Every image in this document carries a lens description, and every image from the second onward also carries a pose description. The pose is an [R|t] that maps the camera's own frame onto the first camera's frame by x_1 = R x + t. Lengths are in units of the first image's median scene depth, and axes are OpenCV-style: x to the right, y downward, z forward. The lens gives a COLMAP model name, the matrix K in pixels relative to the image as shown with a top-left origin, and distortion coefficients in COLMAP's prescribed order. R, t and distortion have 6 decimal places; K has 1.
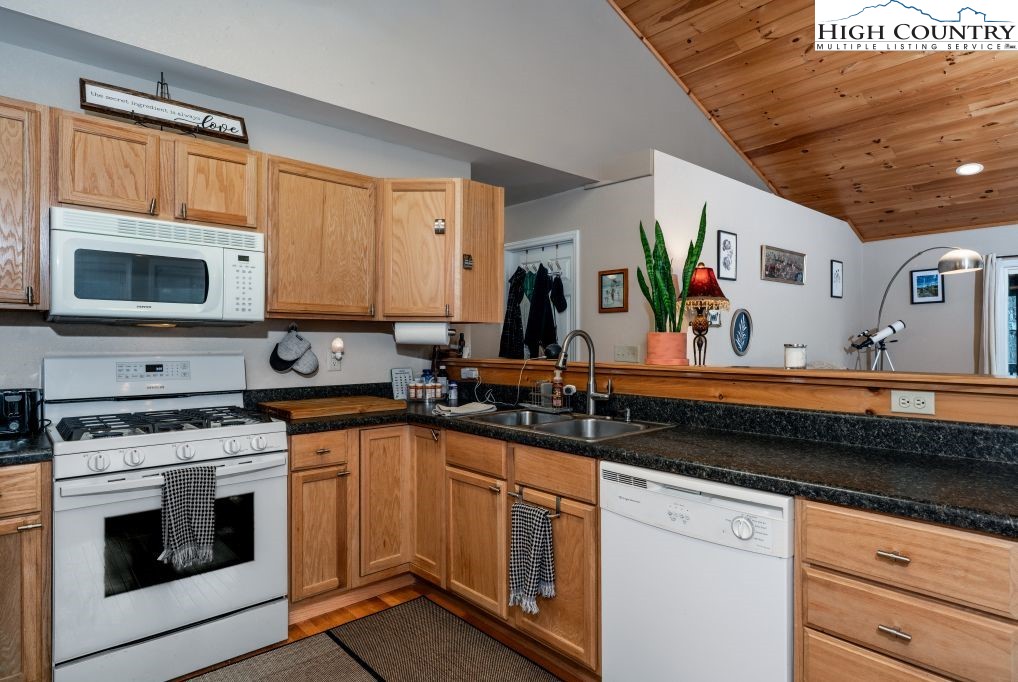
lens RADIAL K [[589.8, 0, 508.8], [0, 589.8, 343.7], [0, 0, 1]] dist [-0.018465, 0.004391]
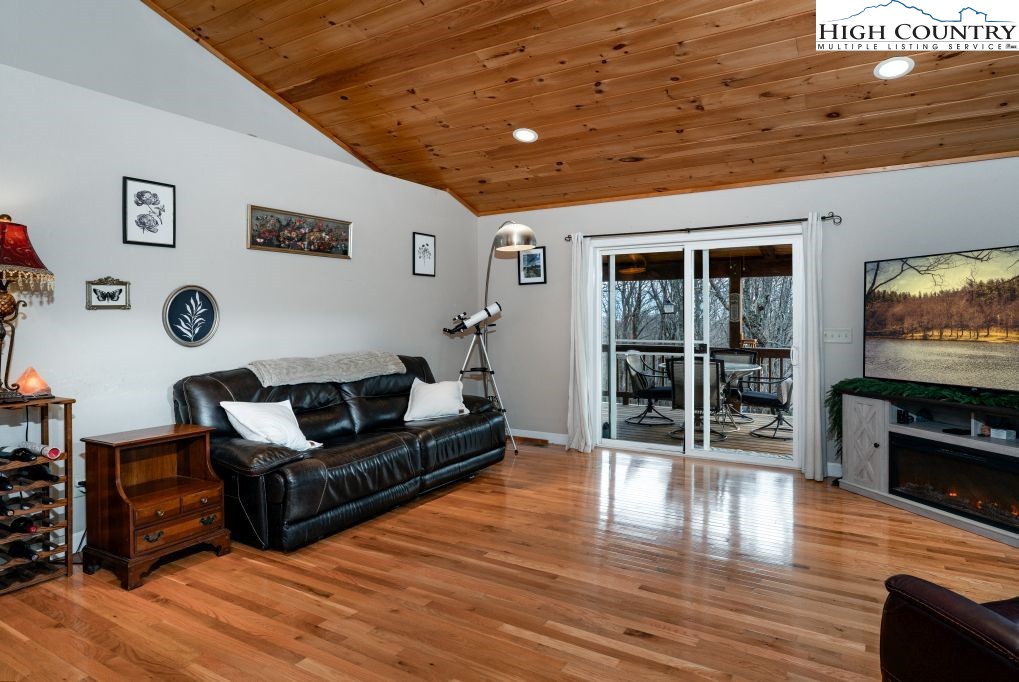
lens RADIAL K [[590.4, 0, 522.9], [0, 590.4, 321.1], [0, 0, 1]] dist [-0.018465, 0.004391]
pose [[0.955814, 0.001841, 0.293966, 0.453340], [-0.001472, 0.999998, -0.001474, -0.009797], [-0.293968, 0.000976, 0.955815, 0.116202]]
